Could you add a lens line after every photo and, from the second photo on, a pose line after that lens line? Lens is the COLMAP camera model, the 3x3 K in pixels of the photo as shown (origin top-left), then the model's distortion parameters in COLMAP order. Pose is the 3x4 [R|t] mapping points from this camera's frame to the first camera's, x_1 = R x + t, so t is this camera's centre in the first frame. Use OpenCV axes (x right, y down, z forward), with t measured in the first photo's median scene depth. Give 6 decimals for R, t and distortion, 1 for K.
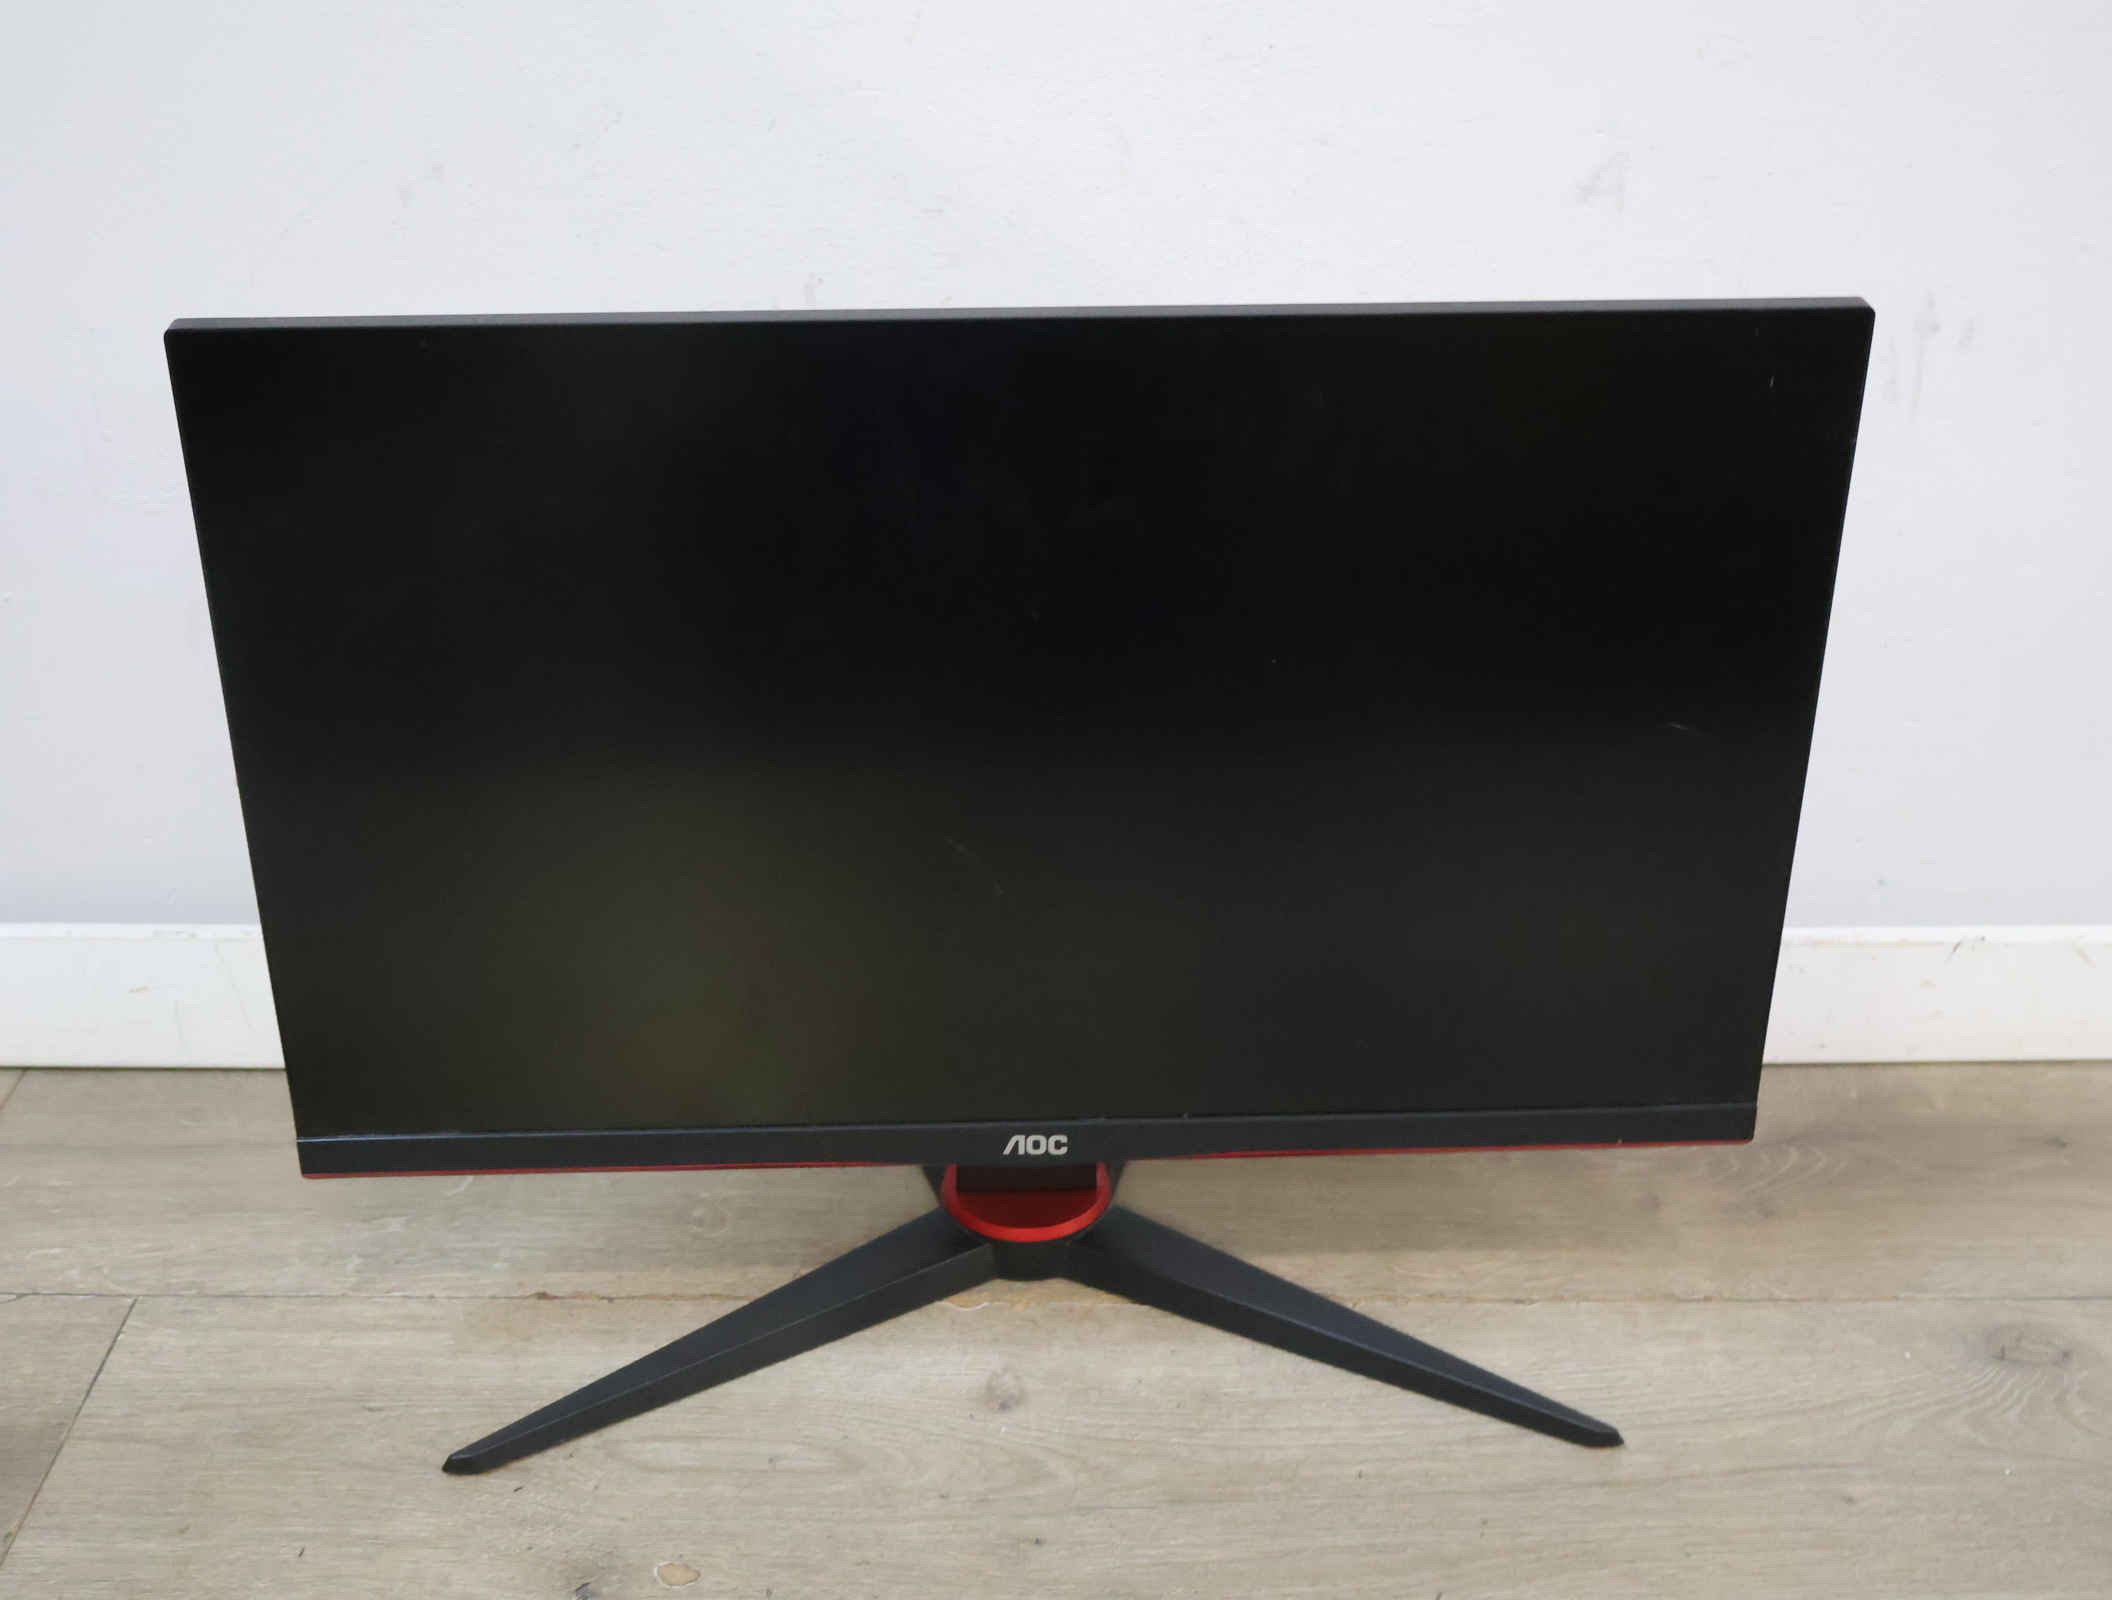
lens RADIAL K [[2513.1, 0, 1056.4], [0, 2513.1, 810.7], [0, 0, 1]] dist [0.017370, -0.034980]
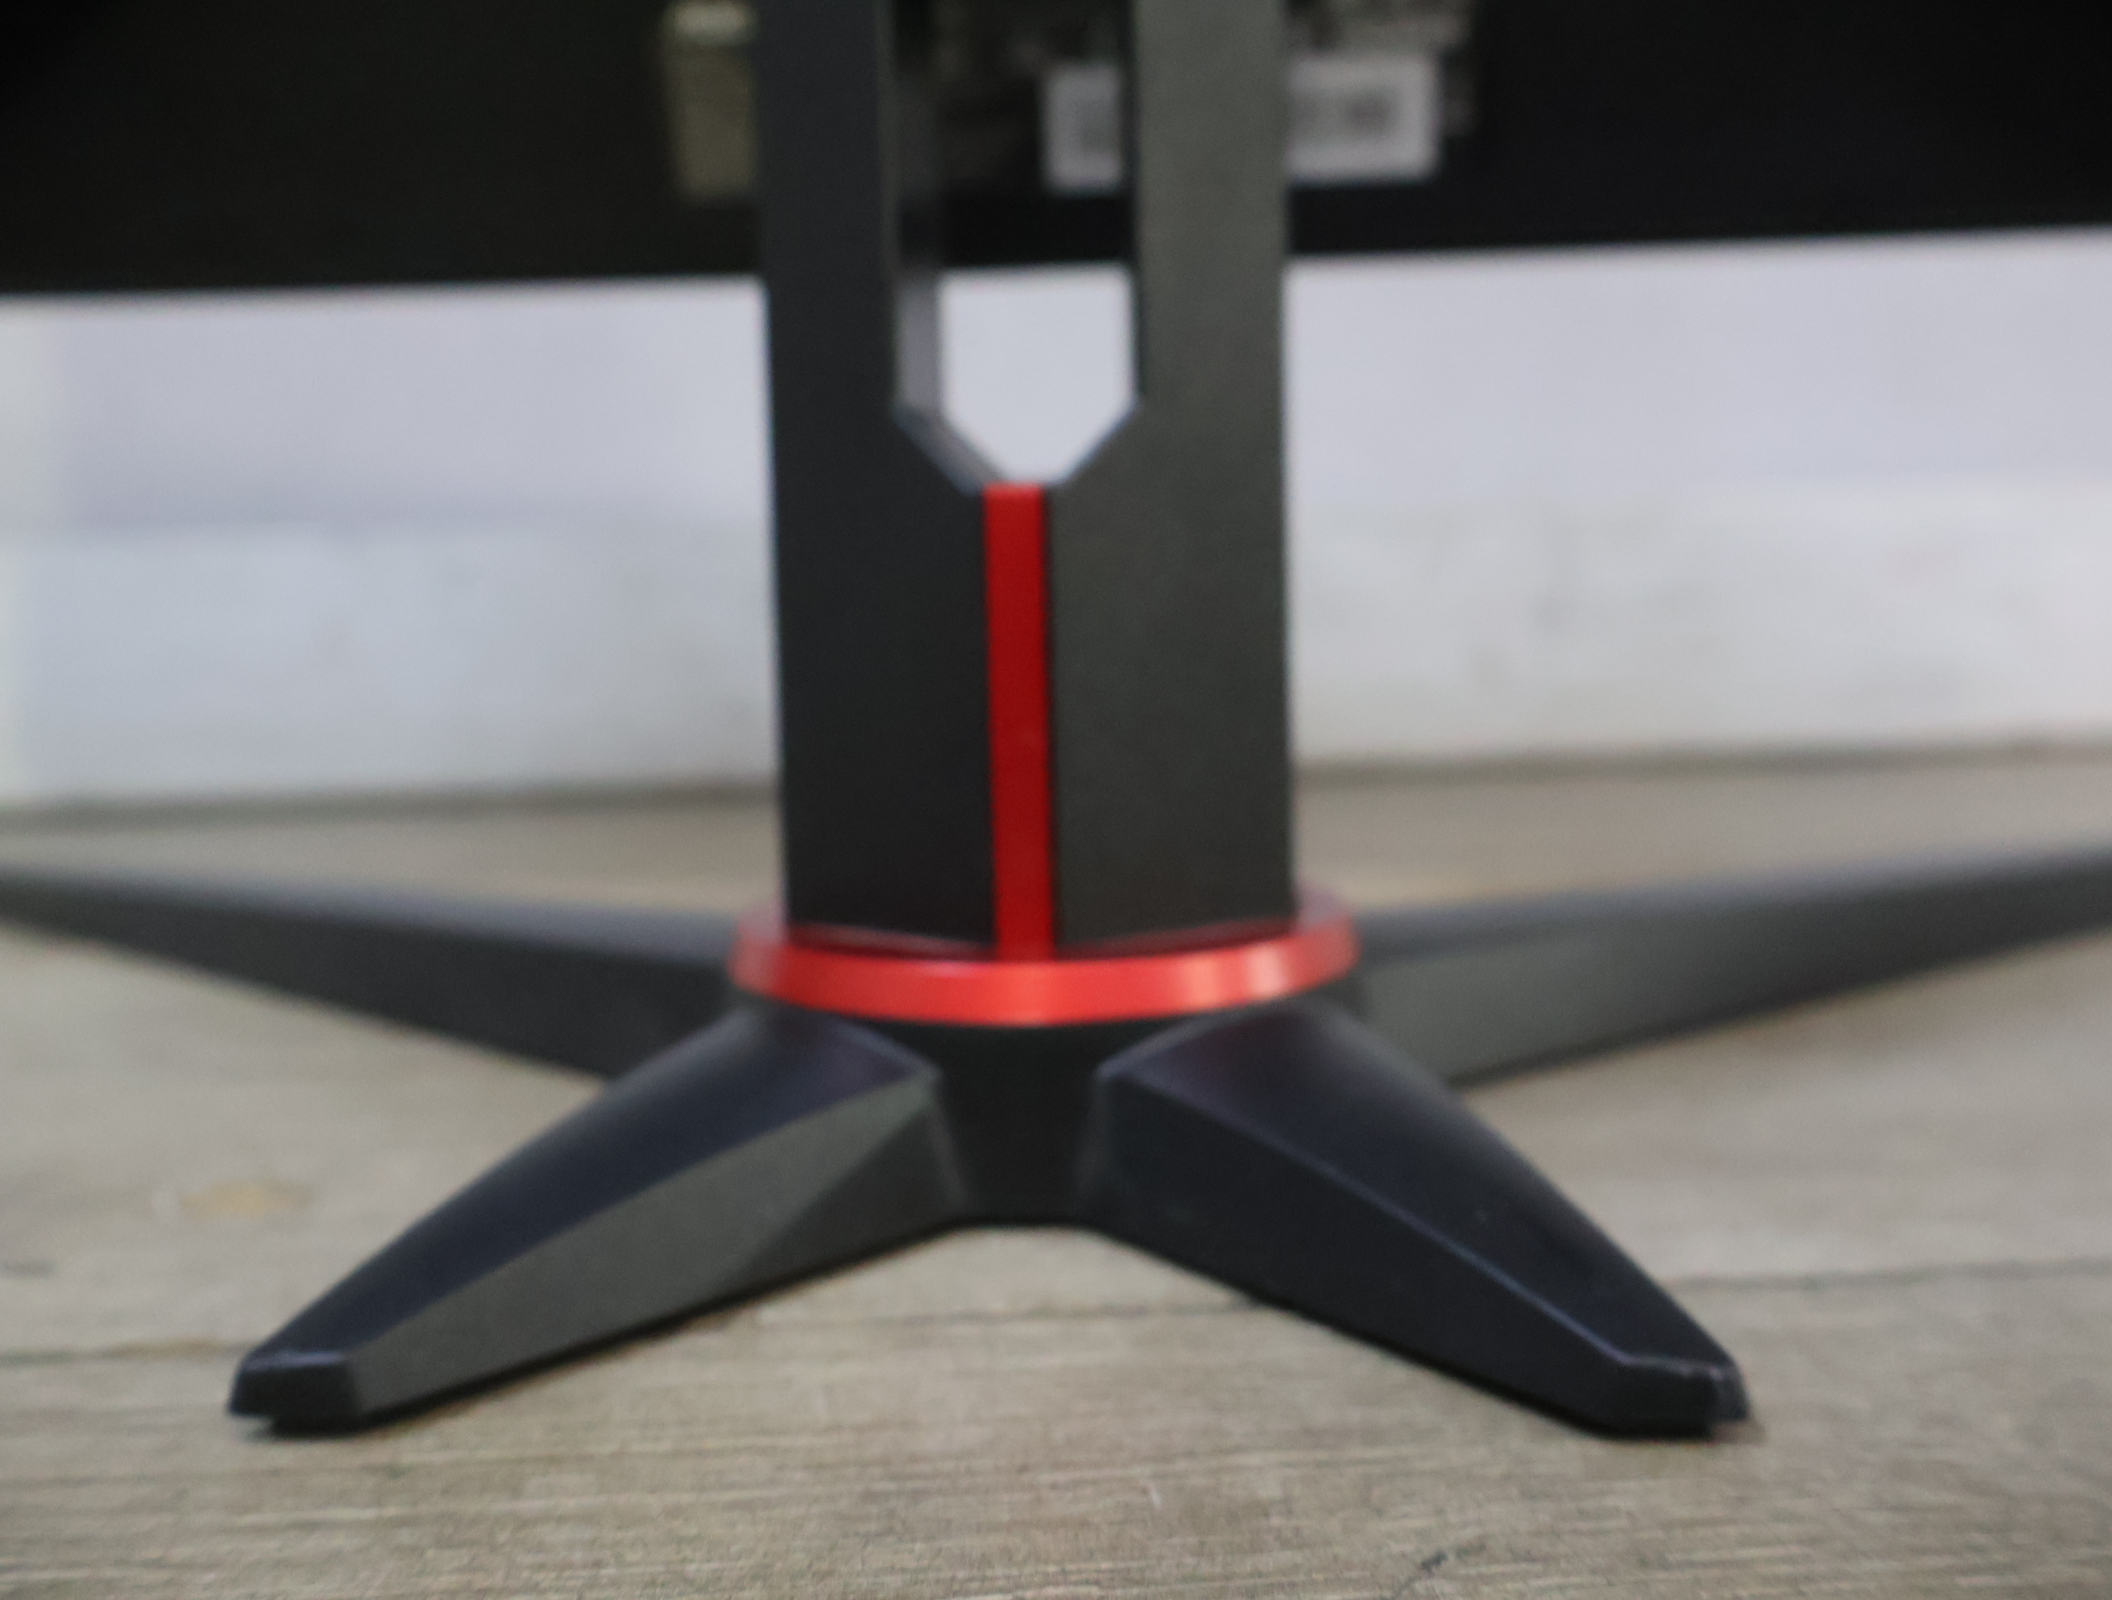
lens RADIAL K [[2034.5, 0, 1061.2], [0, 2034.5, 800.2], [0, 0, 1]] dist [0.007443, -0.008716]
pose [[0.998391, -0.041681, 0.038437, -0.054320], [0.052262, 0.939402, -0.338811, 0.307198], [-0.021986, 0.340274, 0.940069, 0.672353]]
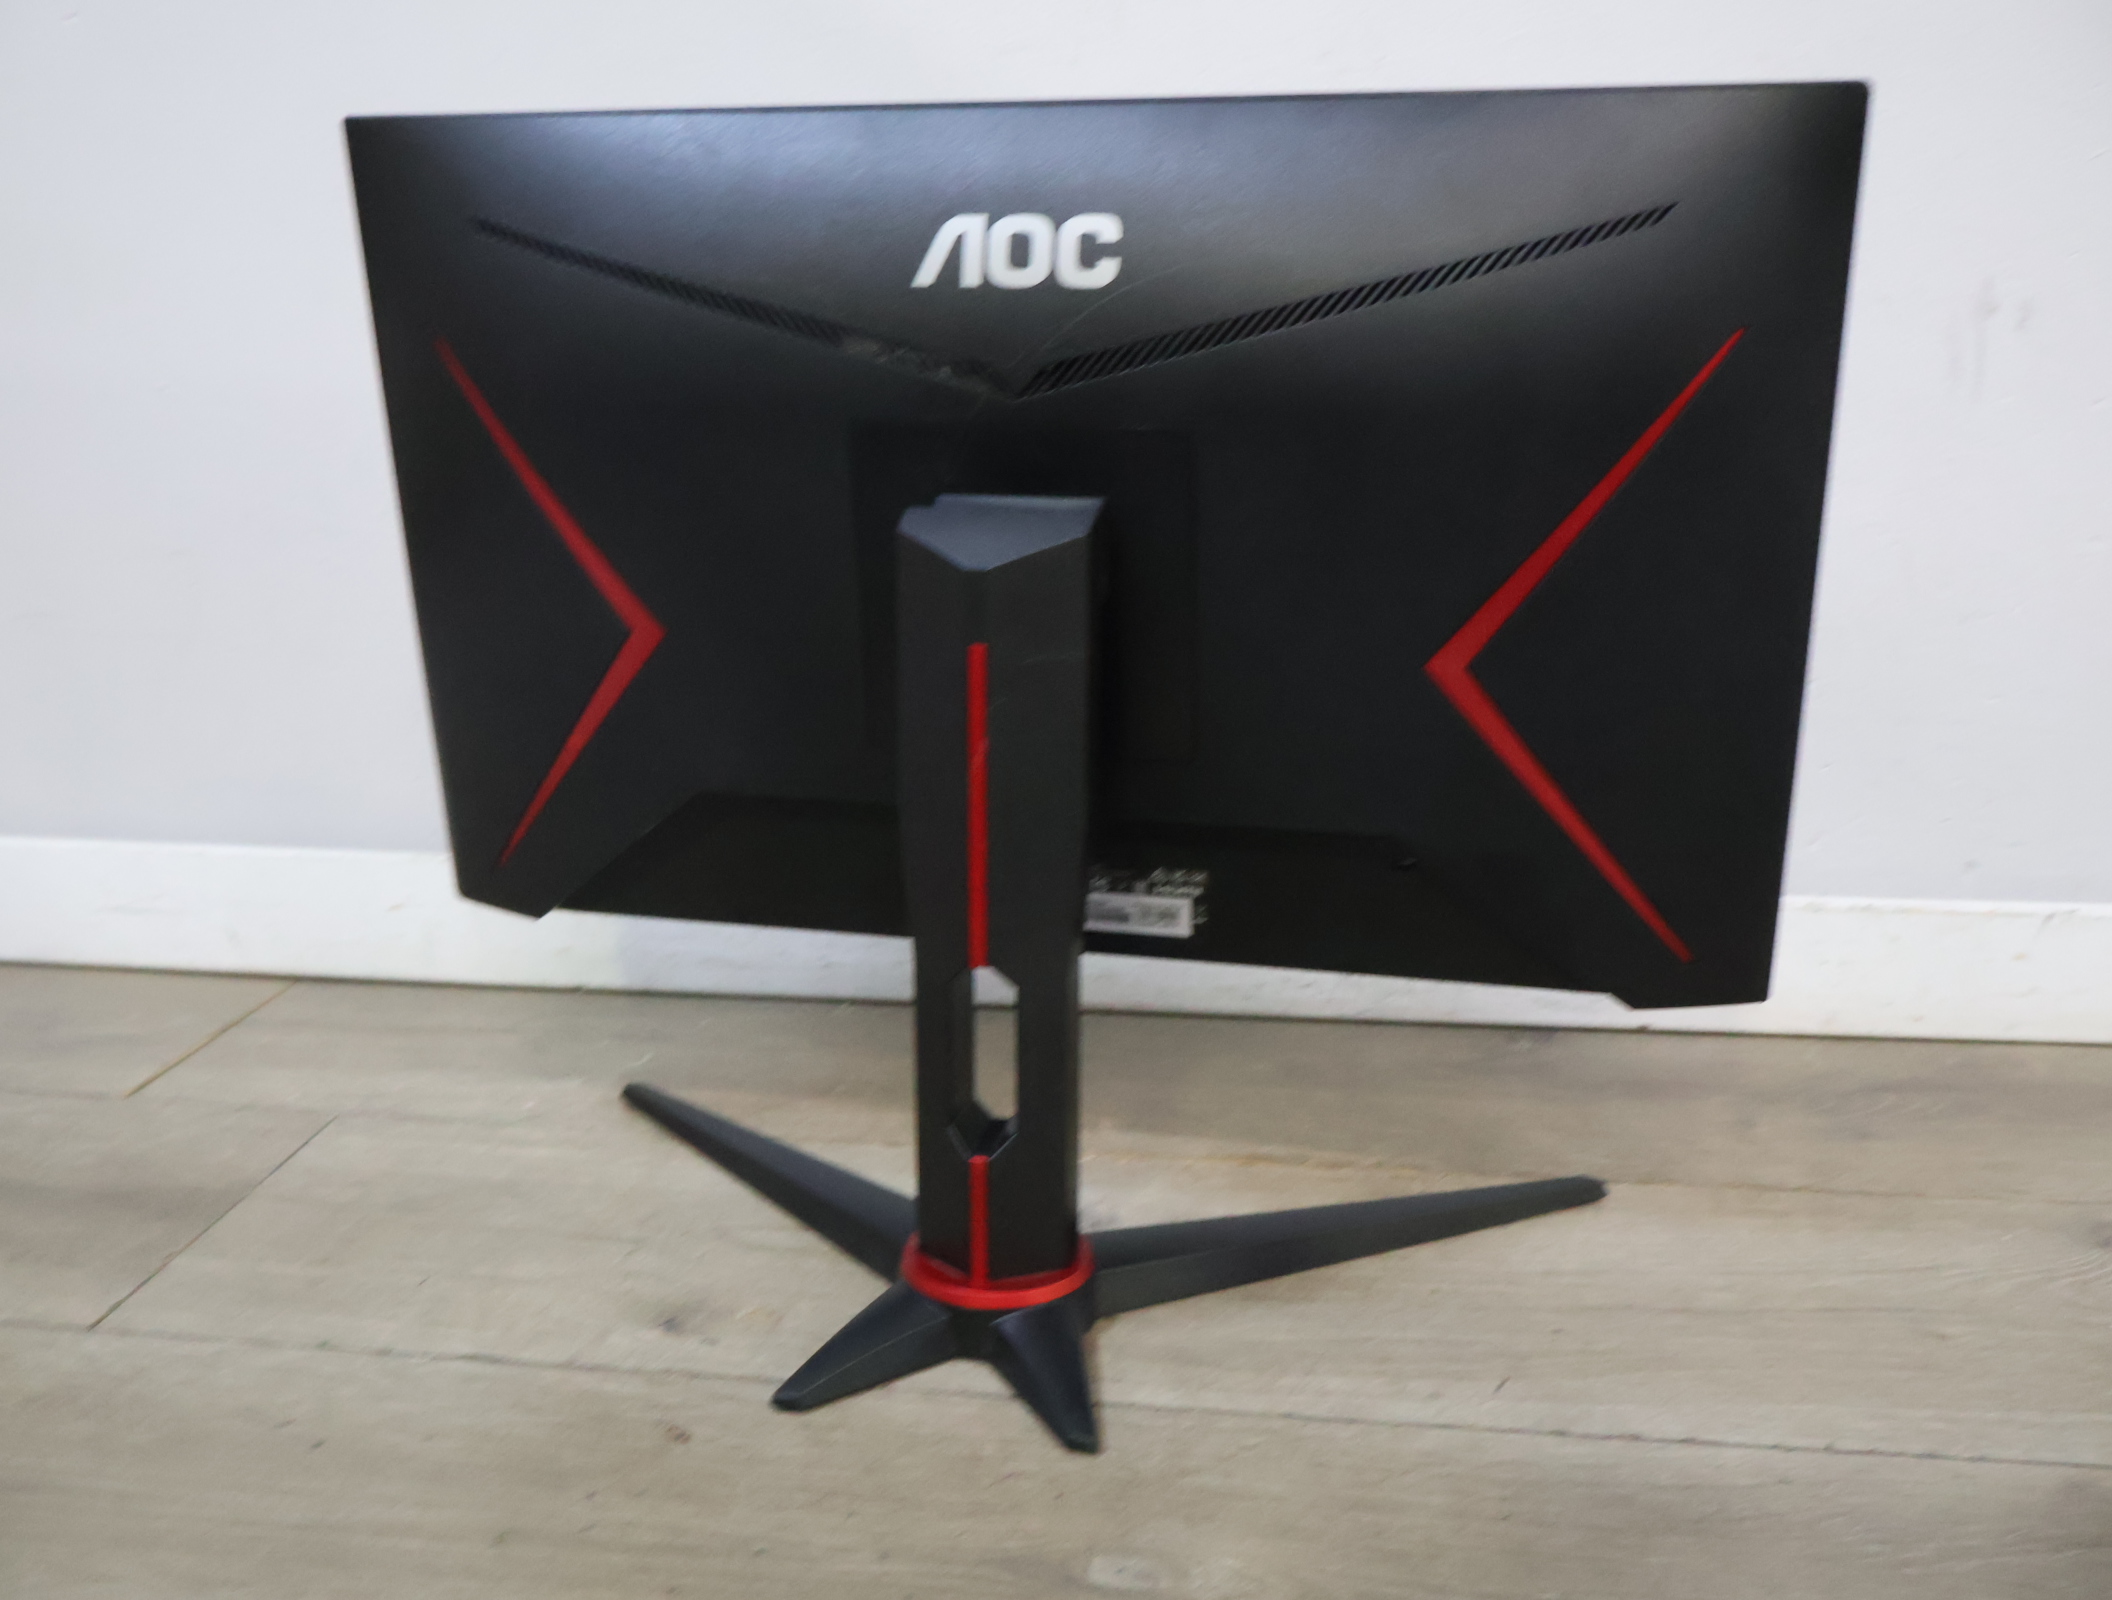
lens RADIAL K [[2025.4, 0, 1048.3], [0, 2025.4, 814.7], [0, 0, 1]] dist [0.006157, -0.004636]
pose [[0.990697, 0.024214, -0.133913, 0.066548], [-0.051444, 0.977658, -0.203807, 0.235089], [0.125986, 0.208800, 0.969809, 0.140351]]
